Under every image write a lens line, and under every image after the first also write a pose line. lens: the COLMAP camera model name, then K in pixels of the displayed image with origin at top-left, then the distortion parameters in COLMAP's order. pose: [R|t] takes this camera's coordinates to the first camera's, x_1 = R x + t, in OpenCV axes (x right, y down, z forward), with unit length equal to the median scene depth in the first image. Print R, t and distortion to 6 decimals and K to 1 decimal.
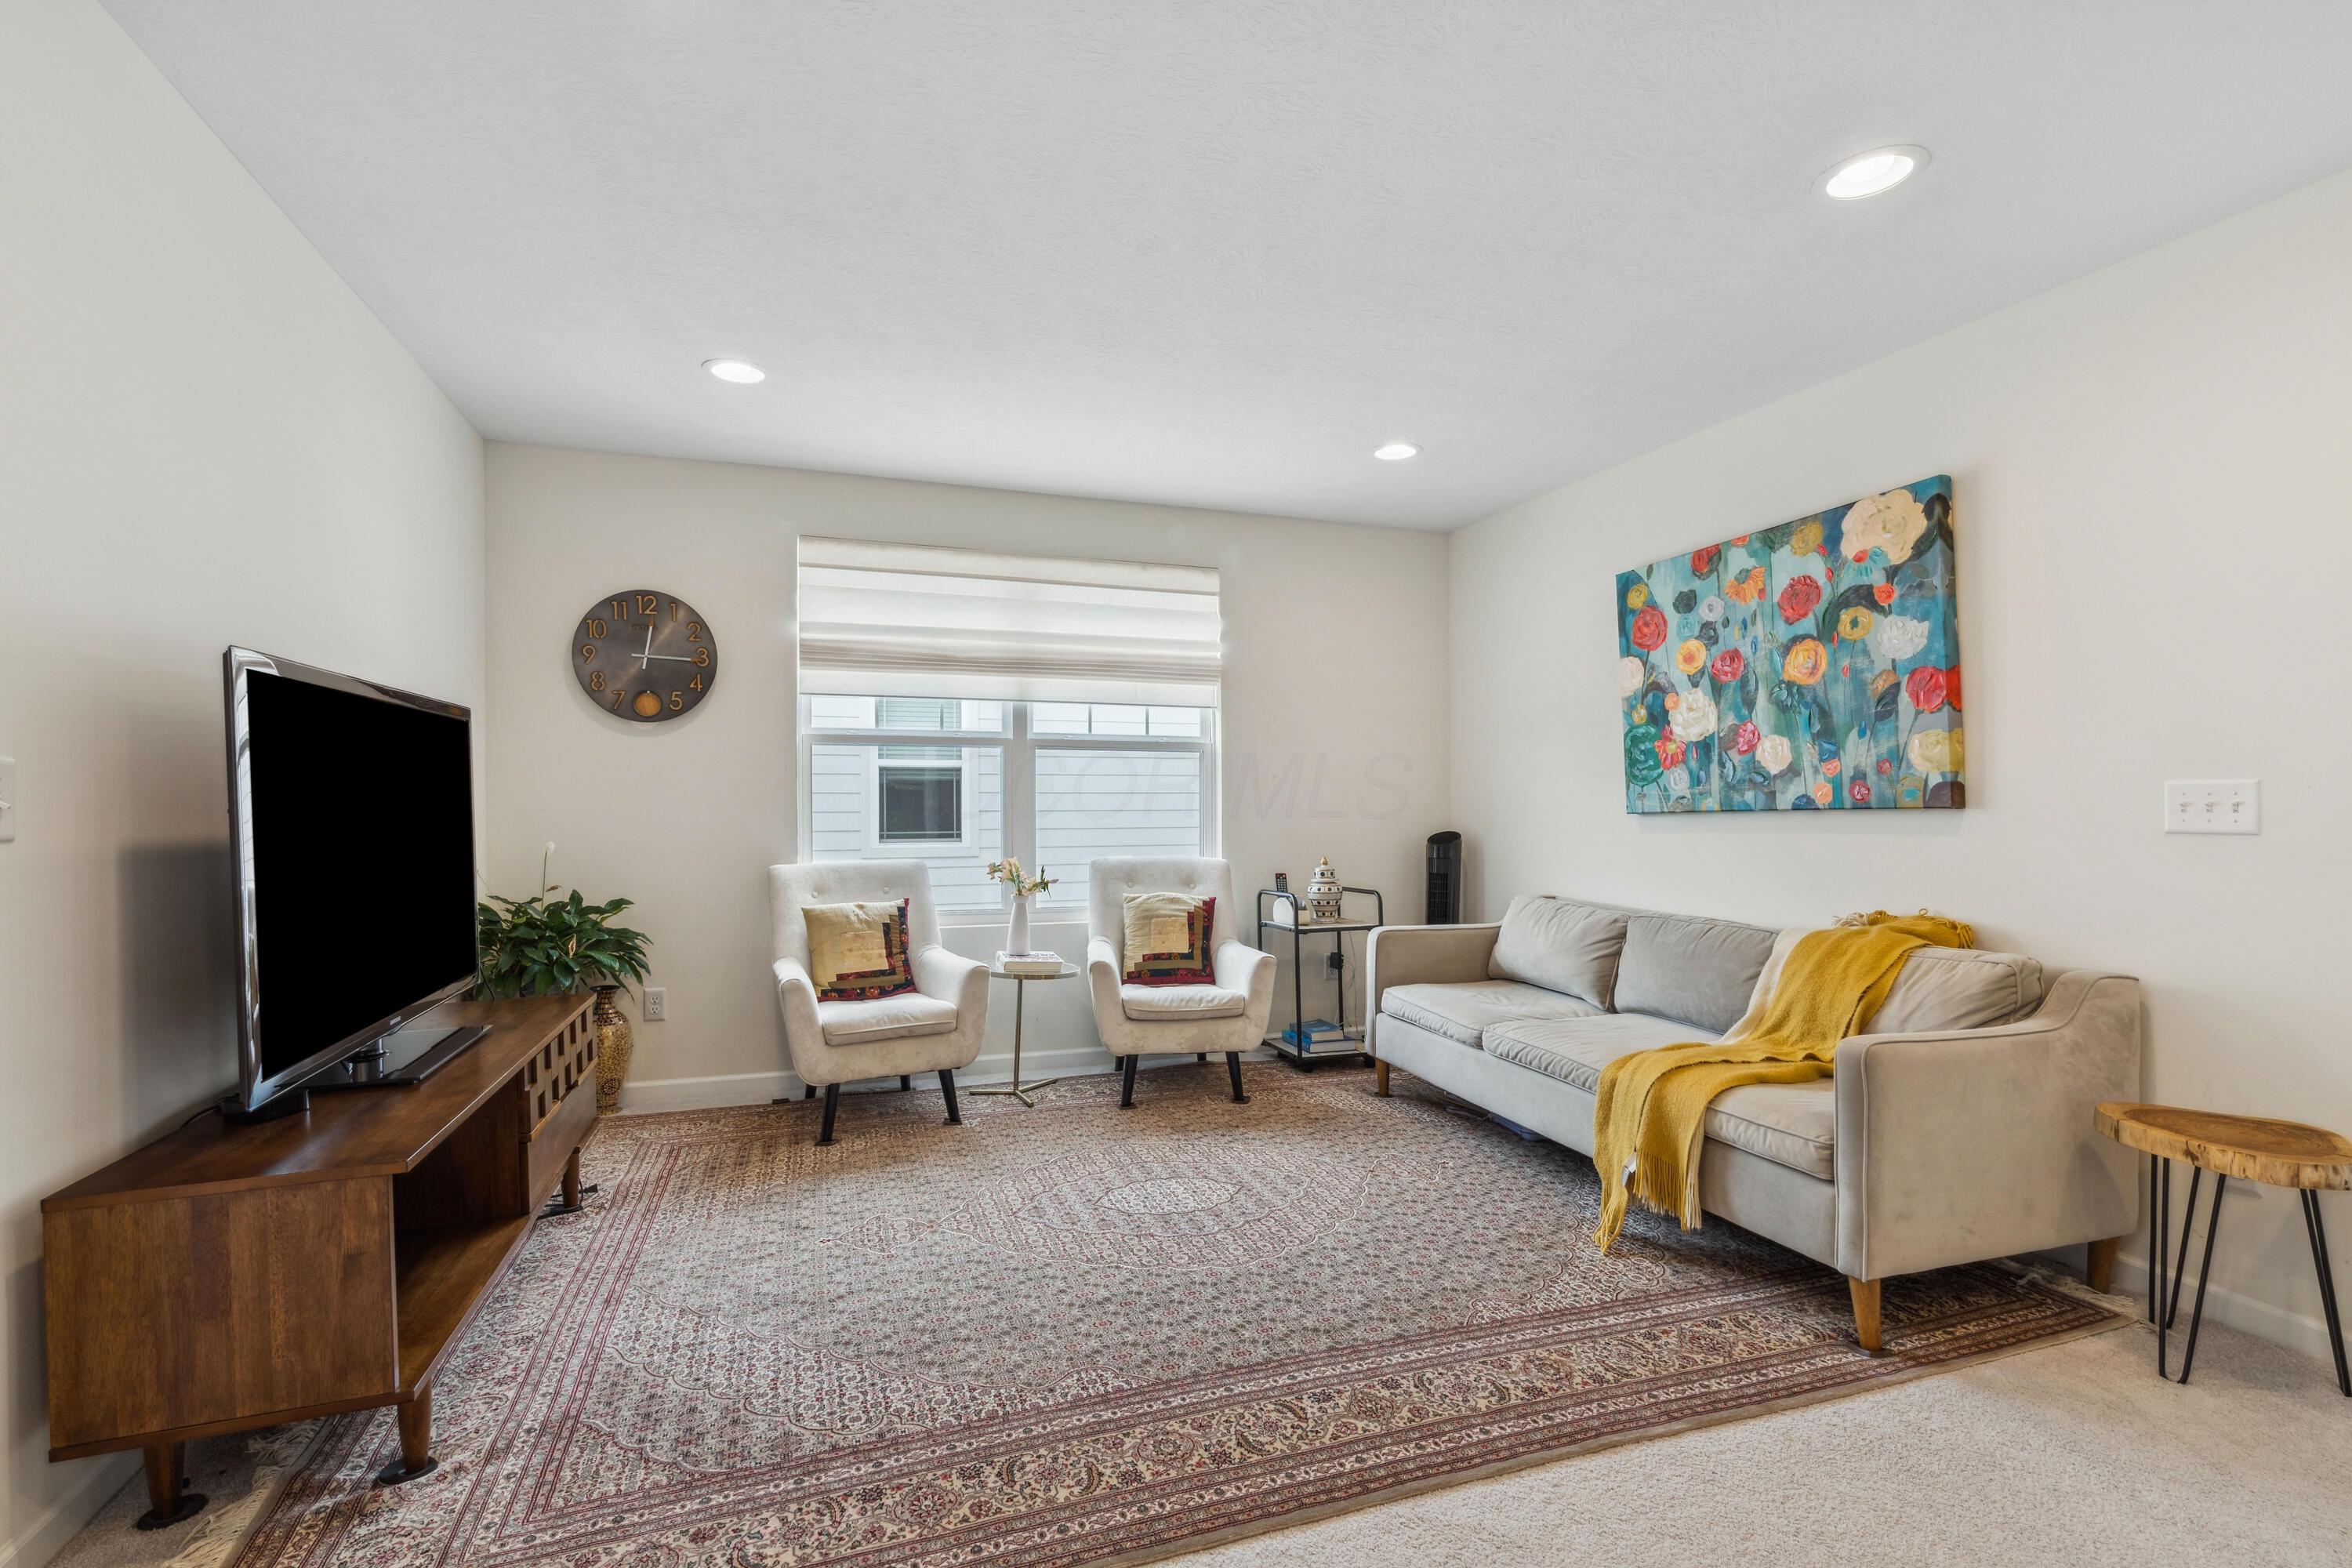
lens RADIAL K [[1072.4, 0, 1170.9], [0, 1072.4, 787.1], [0, 0, 1]] dist [-0.003689, 0.001276]
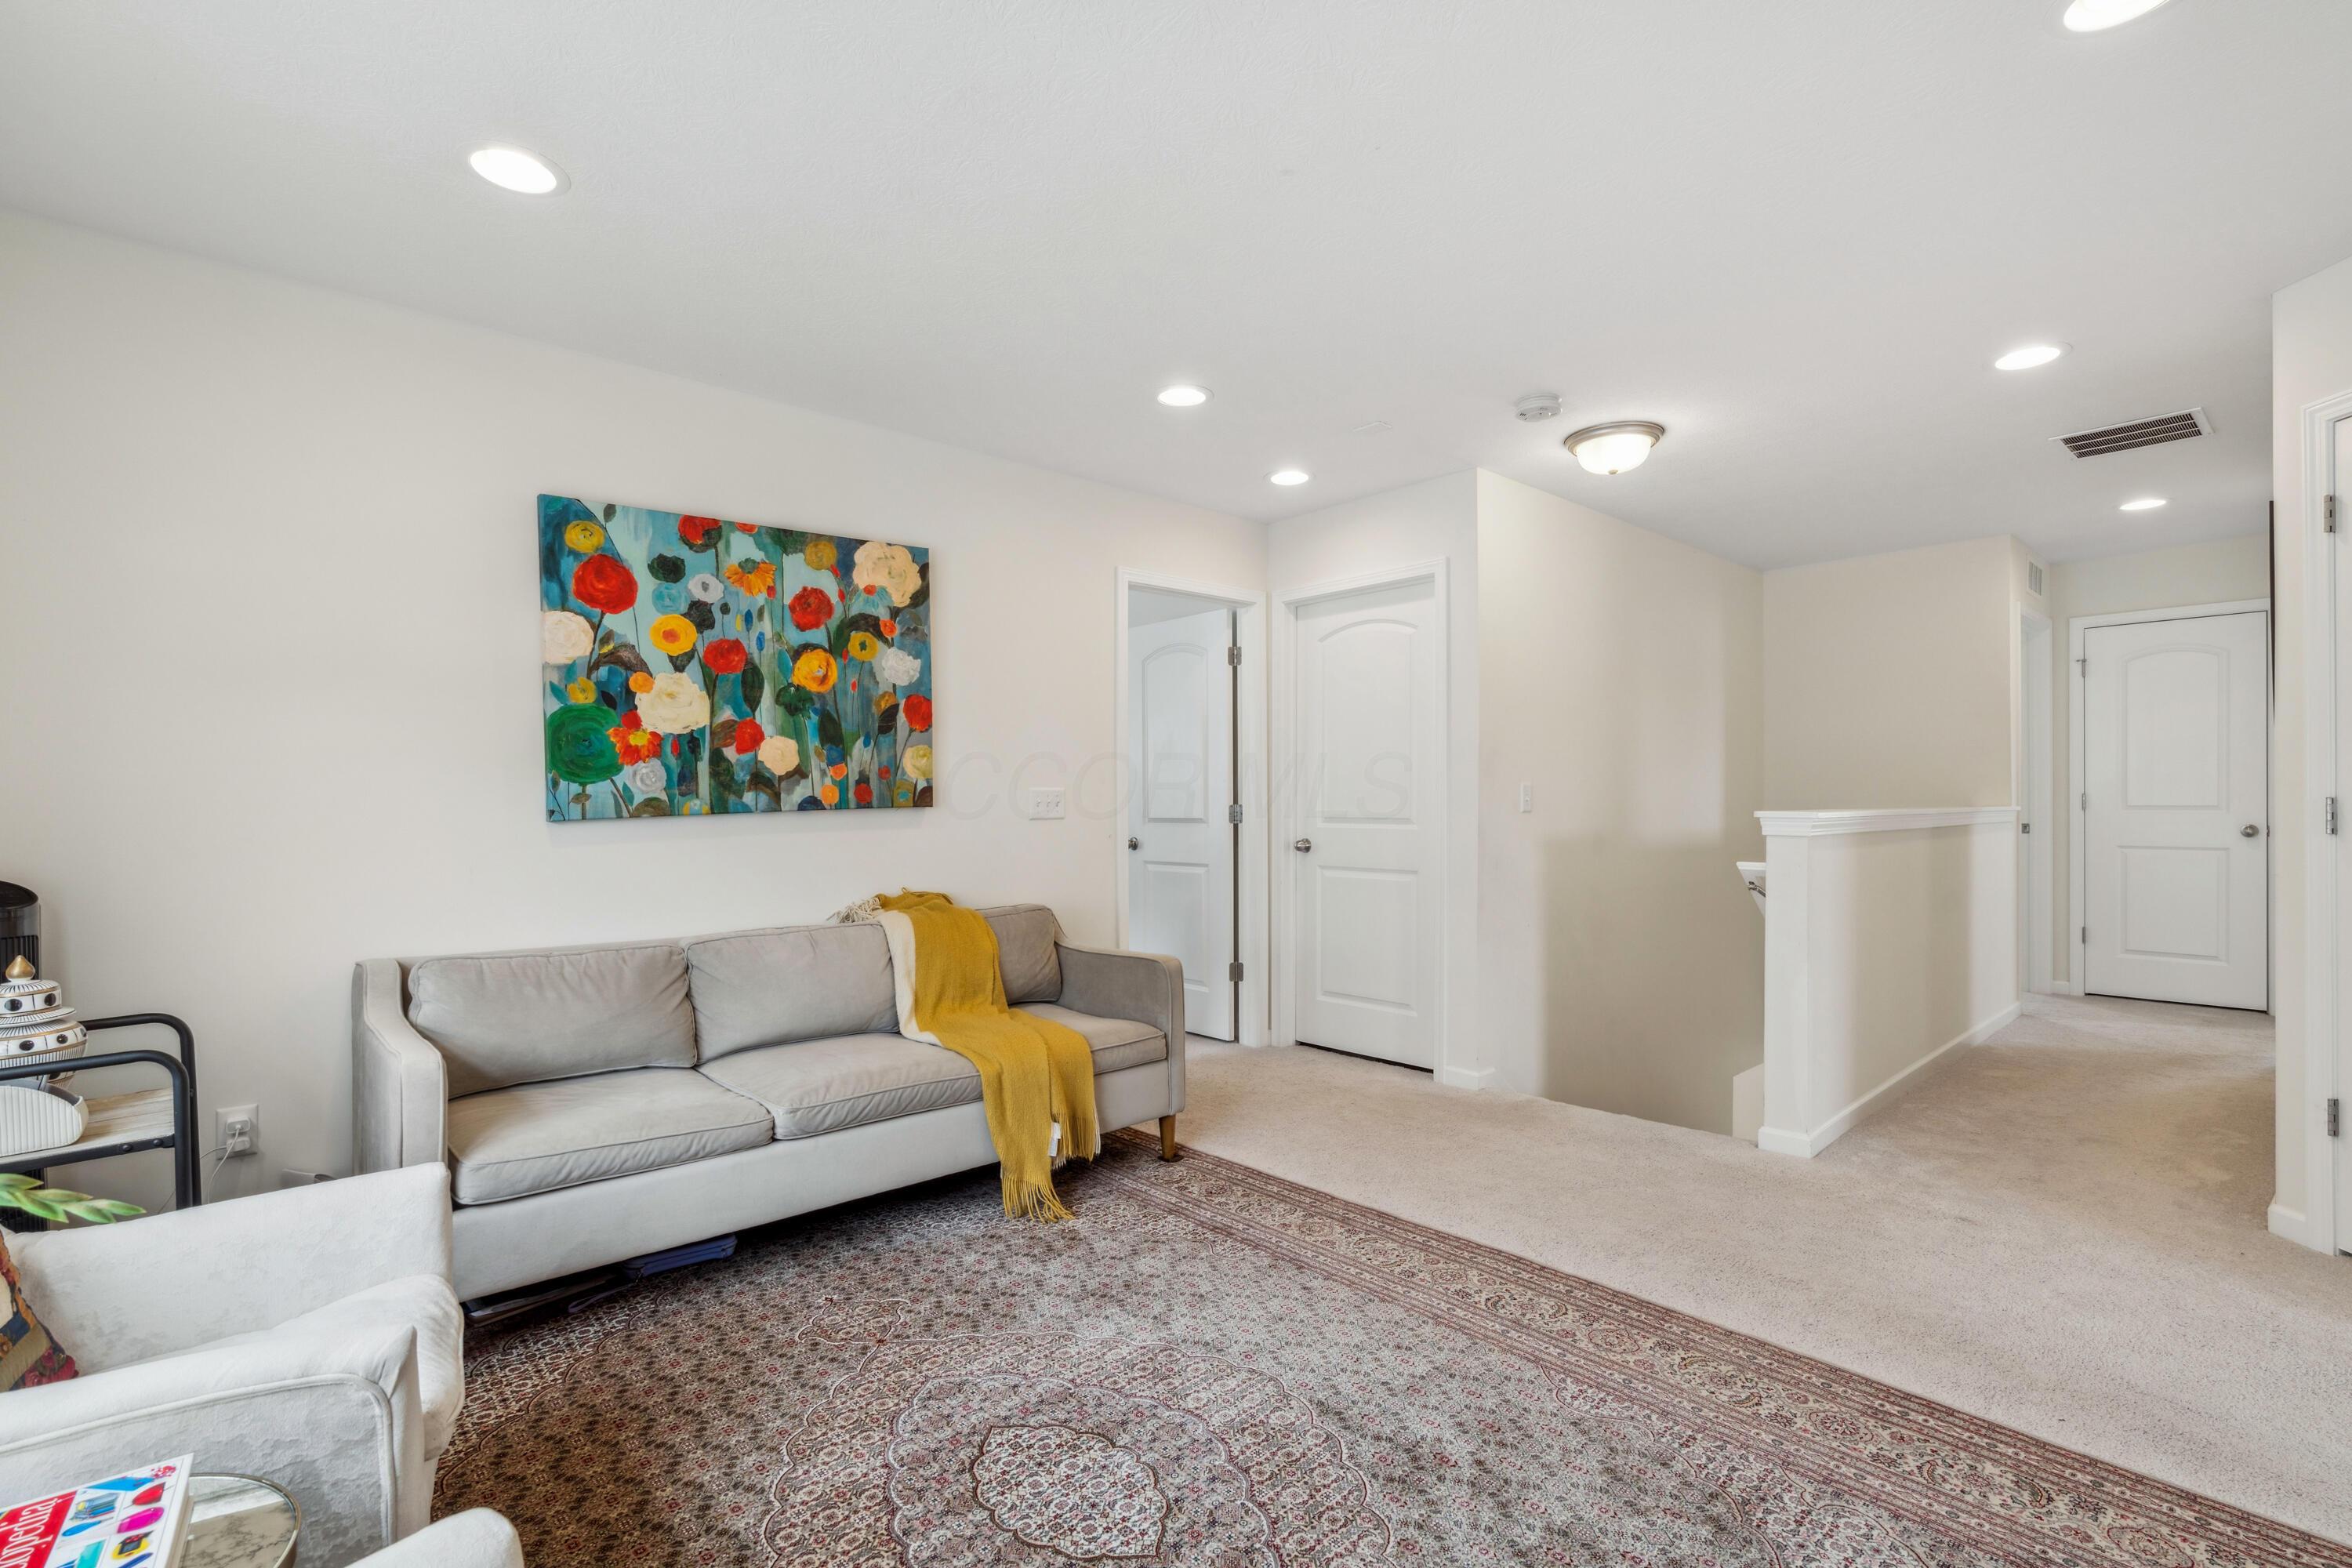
lens RADIAL K [[1072.4, 0, 1172.9], [0, 1072.4, 783.6], [0, 0, 1]] dist [-0.003689, 0.001276]
pose [[-0.395702, 0.014548, 0.918264, -0.515300], [-0.005044, 0.999825, -0.018014, 0.012249], [-0.918365, -0.011760, -0.395560, 1.089949]]
